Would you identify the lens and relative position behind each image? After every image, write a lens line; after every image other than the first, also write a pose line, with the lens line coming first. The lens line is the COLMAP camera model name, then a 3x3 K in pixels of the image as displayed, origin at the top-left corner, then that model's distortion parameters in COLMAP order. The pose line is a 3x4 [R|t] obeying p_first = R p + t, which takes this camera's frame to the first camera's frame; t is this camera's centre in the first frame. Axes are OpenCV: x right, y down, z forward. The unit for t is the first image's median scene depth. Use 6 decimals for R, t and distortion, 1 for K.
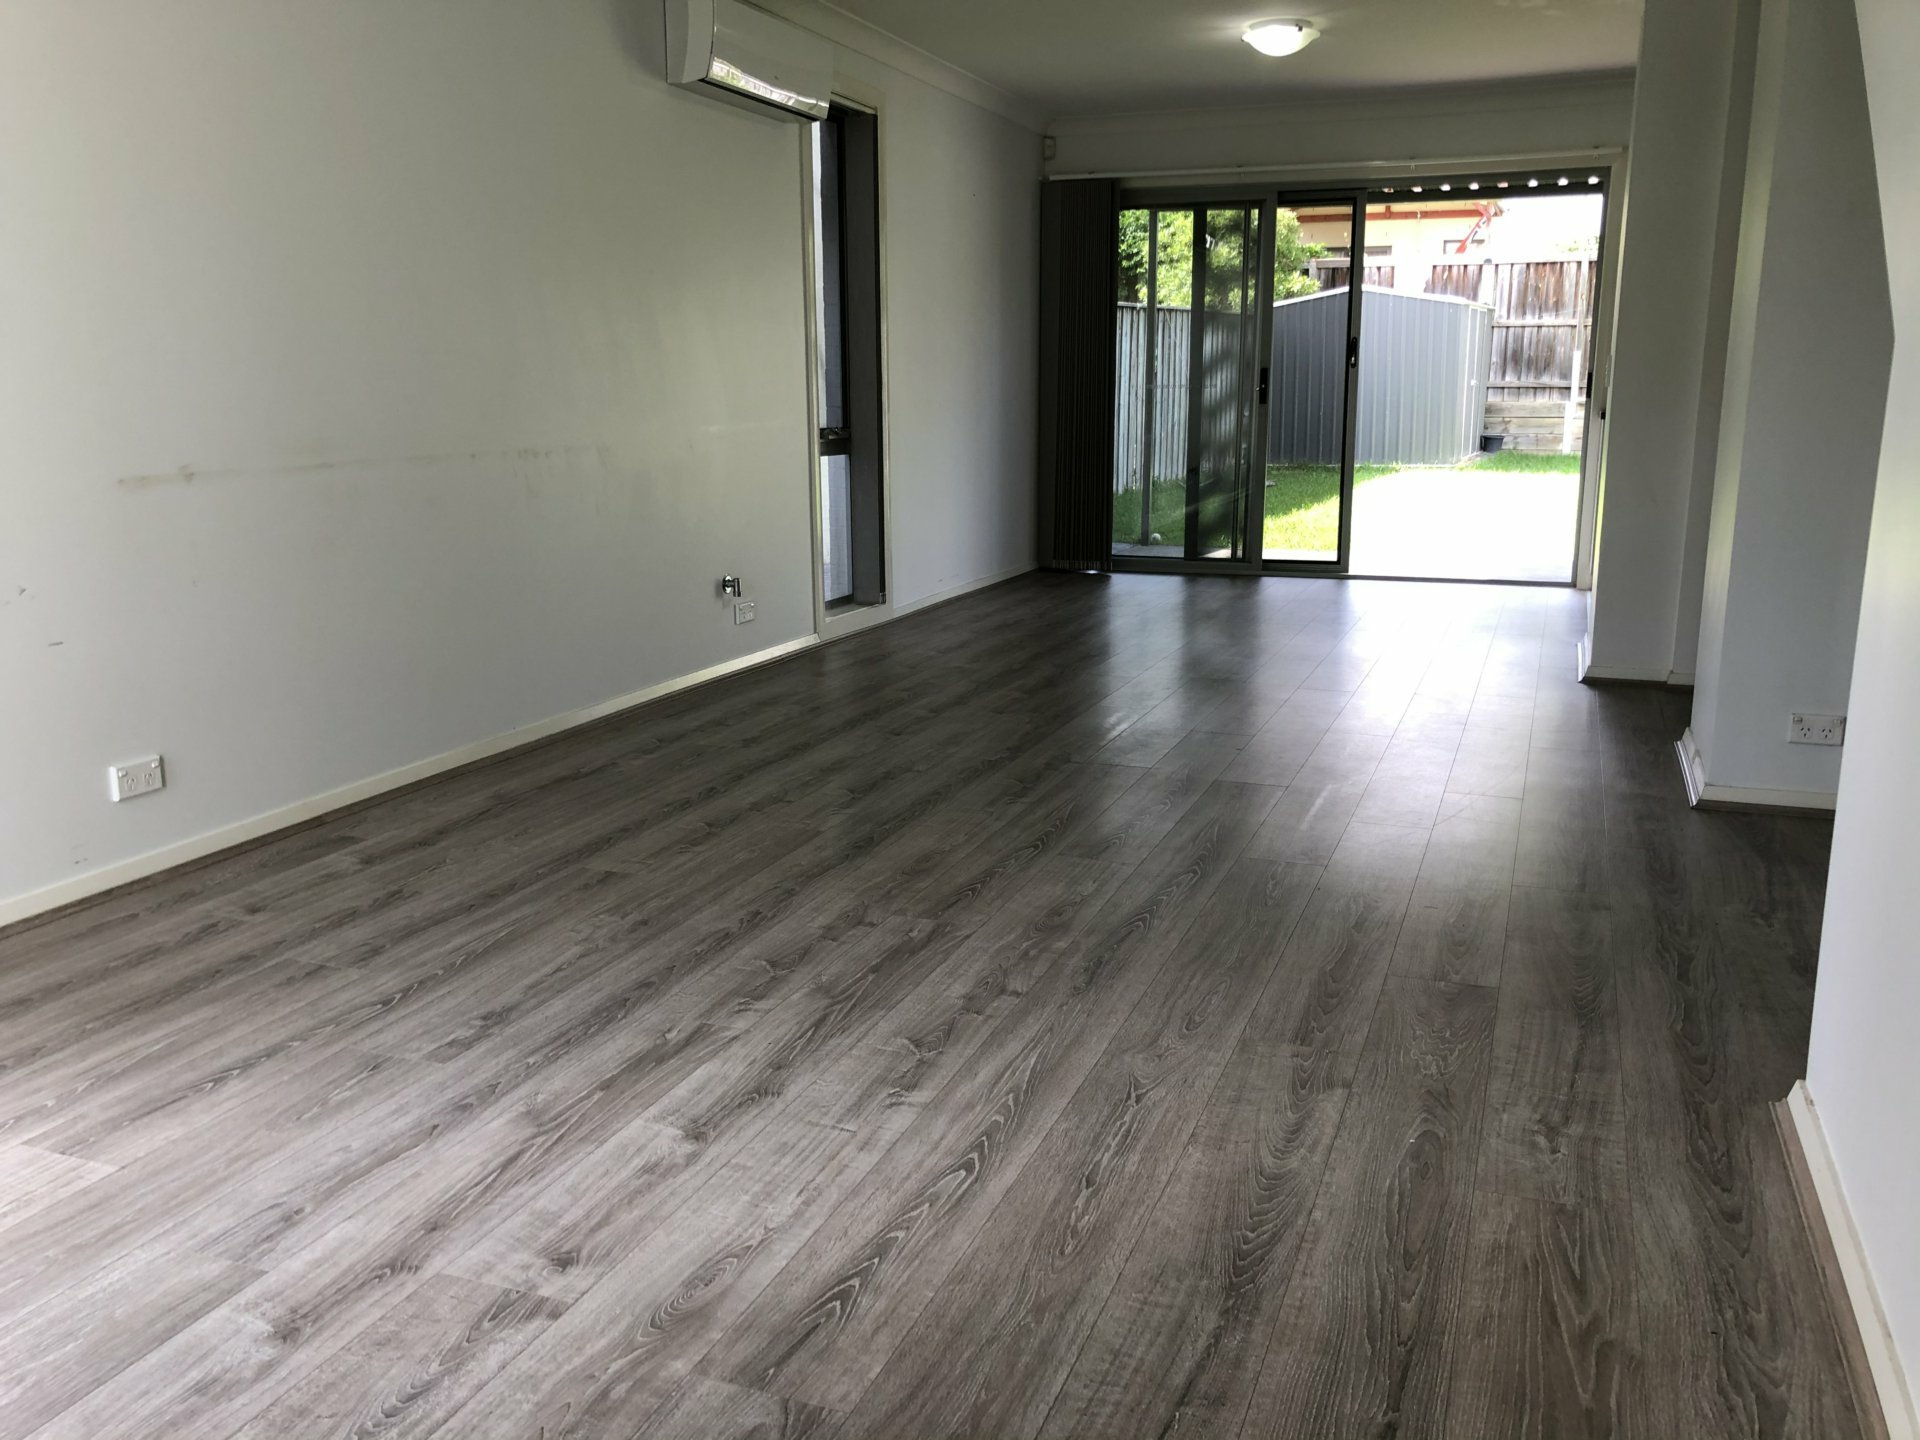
lens RADIAL K [[1576.2, 0, 964.4], [0, 1576.2, 723.0], [0, 0, 1]] dist [0.033669, -0.007751]
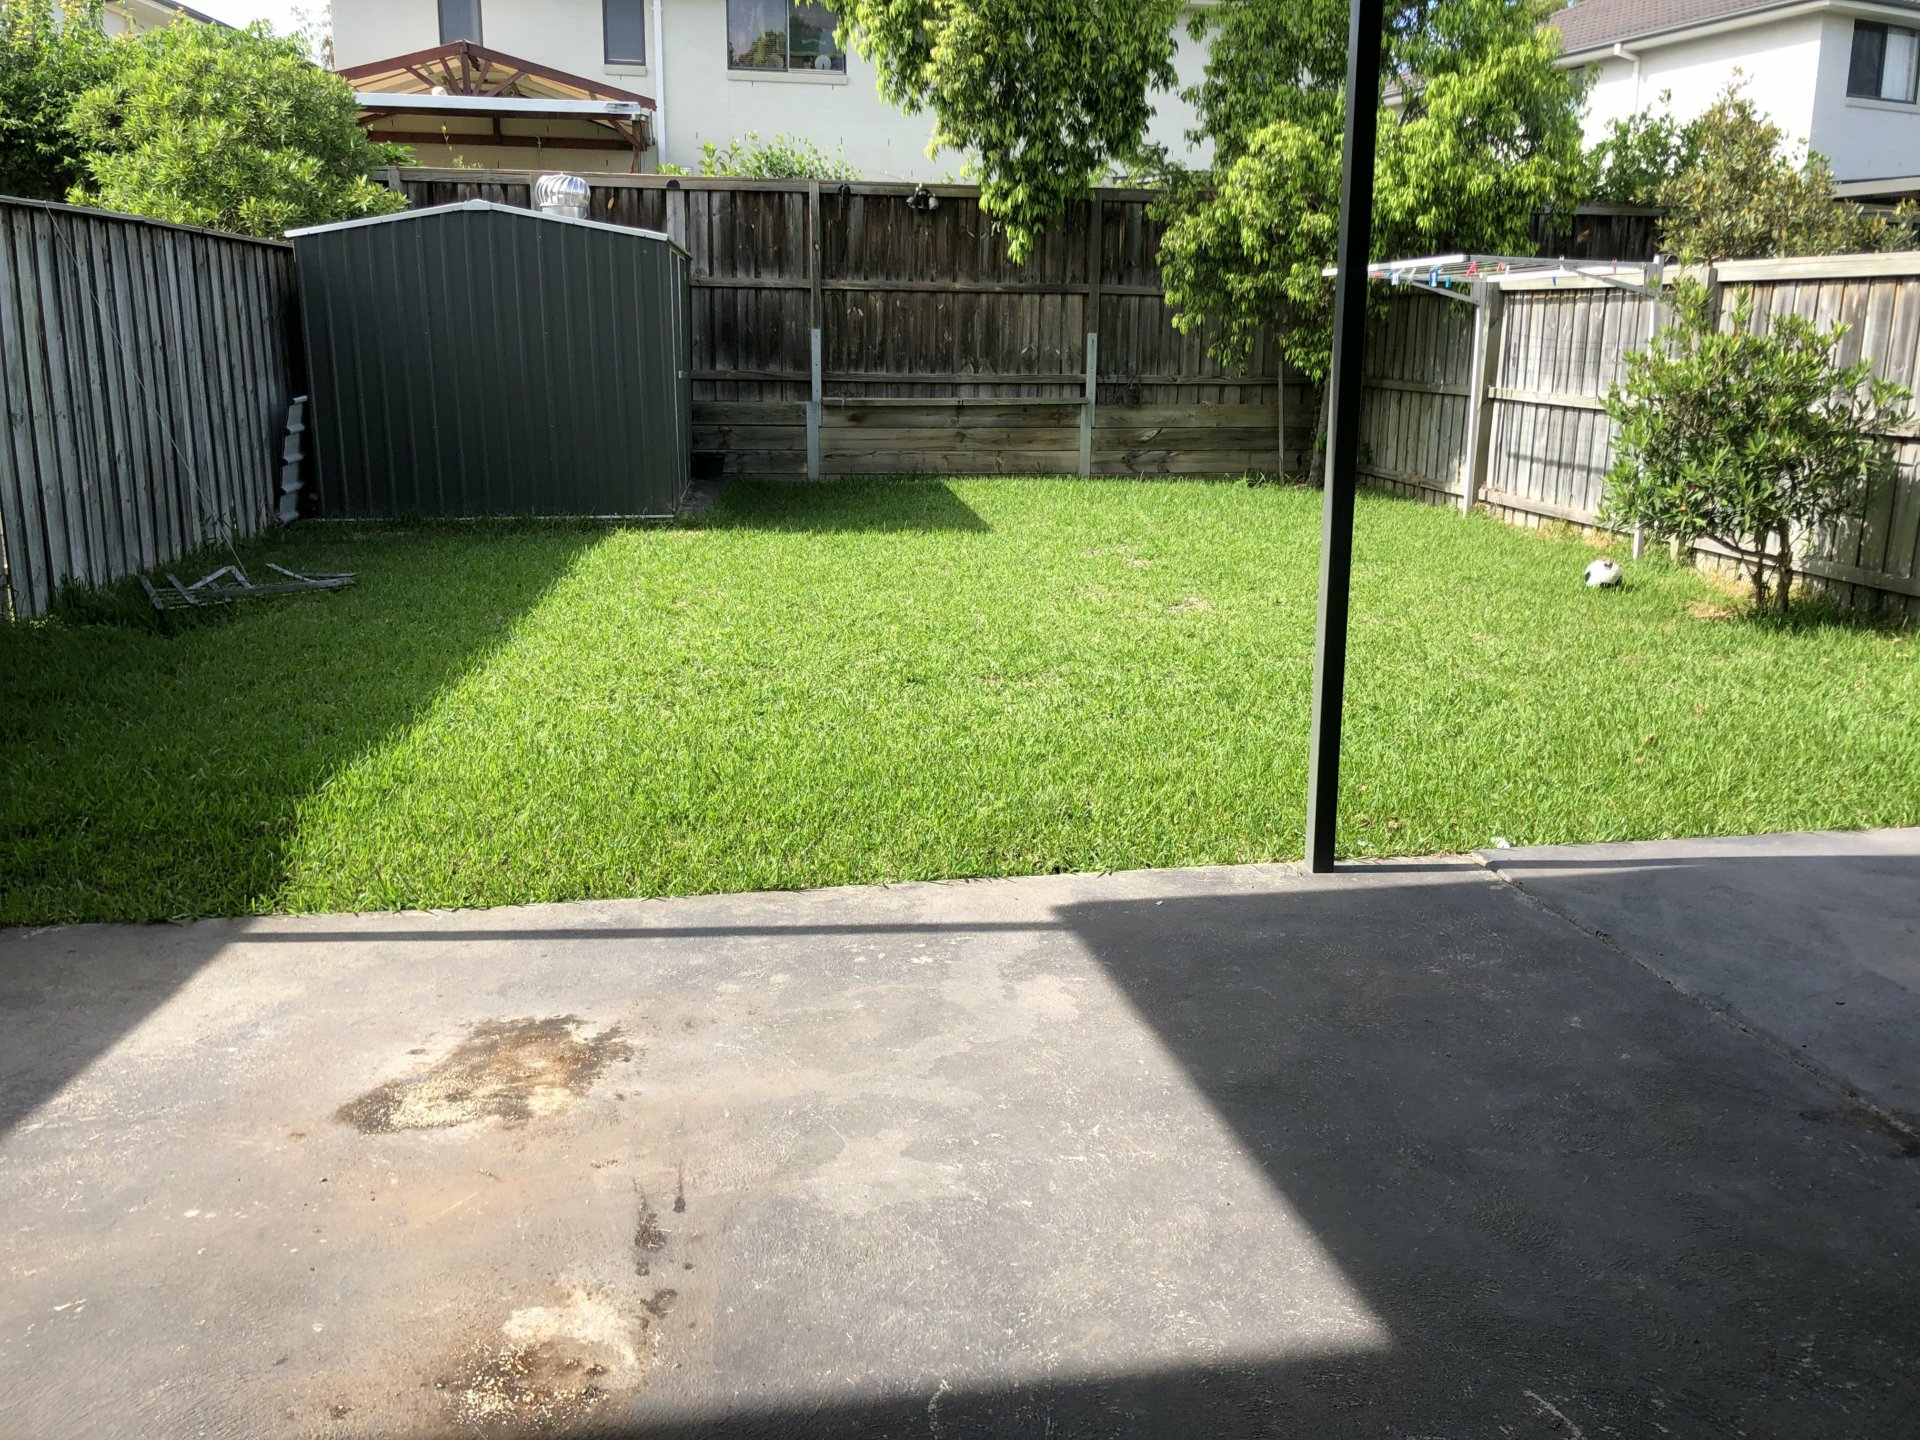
lens RADIAL K [[1576.2, 0, 964.2], [0, 1576.2, 714.1], [0, 0, 1]] dist [0.033669, -0.007751]
pose [[0.860309, -0.099011, 0.500065, 0.088050], [0.091533, 0.995017, 0.039537, -0.090953], [-0.501488, 0.011758, 0.865085, 0.385328]]
